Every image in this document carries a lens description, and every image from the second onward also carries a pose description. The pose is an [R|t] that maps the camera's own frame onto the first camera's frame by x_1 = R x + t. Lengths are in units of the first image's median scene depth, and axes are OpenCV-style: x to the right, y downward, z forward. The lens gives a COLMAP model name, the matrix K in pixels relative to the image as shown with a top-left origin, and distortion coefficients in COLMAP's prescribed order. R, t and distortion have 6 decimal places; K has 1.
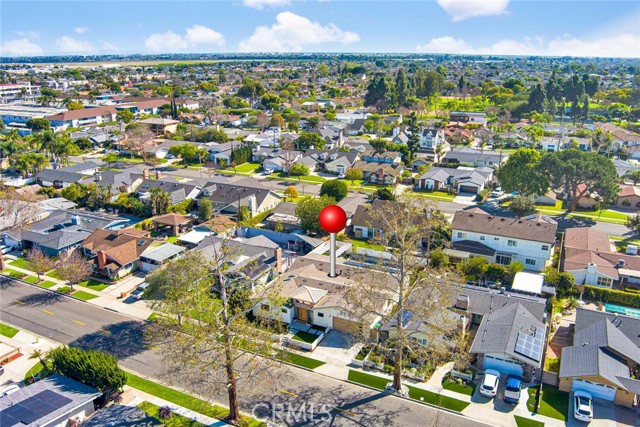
lens RADIAL K [[517.8, 0, 320.0], [0, 517.8, 213.5], [0, 0, 1]] dist [-0.051734, 0.001510]
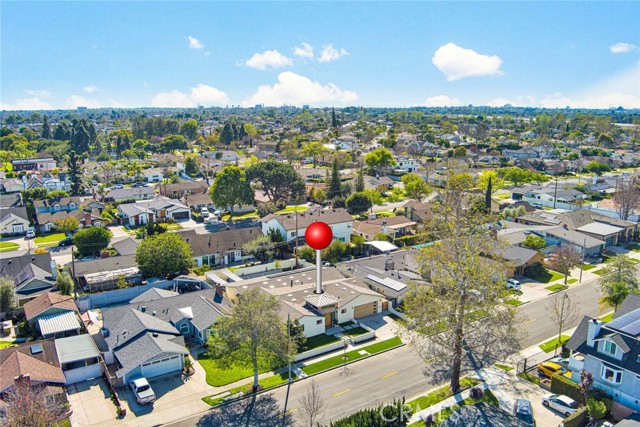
lens RADIAL K [[517.8, 0, 320.0], [0, 517.8, 213.5], [0, 0, 1]] dist [-0.051734, 0.001510]
pose [[0.493793, -0.176078, 0.851566, -0.902312], [0.260587, 0.964243, 0.048271, -0.057095], [-0.829616, 0.198071, 0.522020, 0.477087]]
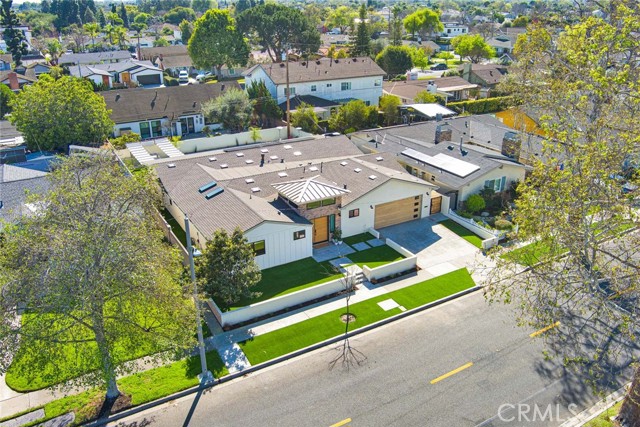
lens RADIAL K [[517.8, 0, 320.0], [0, 517.8, 213.5], [0, 0, 1]] dist [-0.051734, 0.001510]
pose [[0.550420, -0.326654, 0.768333, -0.428835], [0.256725, 0.941915, 0.216538, 0.078776], [-0.794437, 0.078064, 0.602309, 0.742999]]
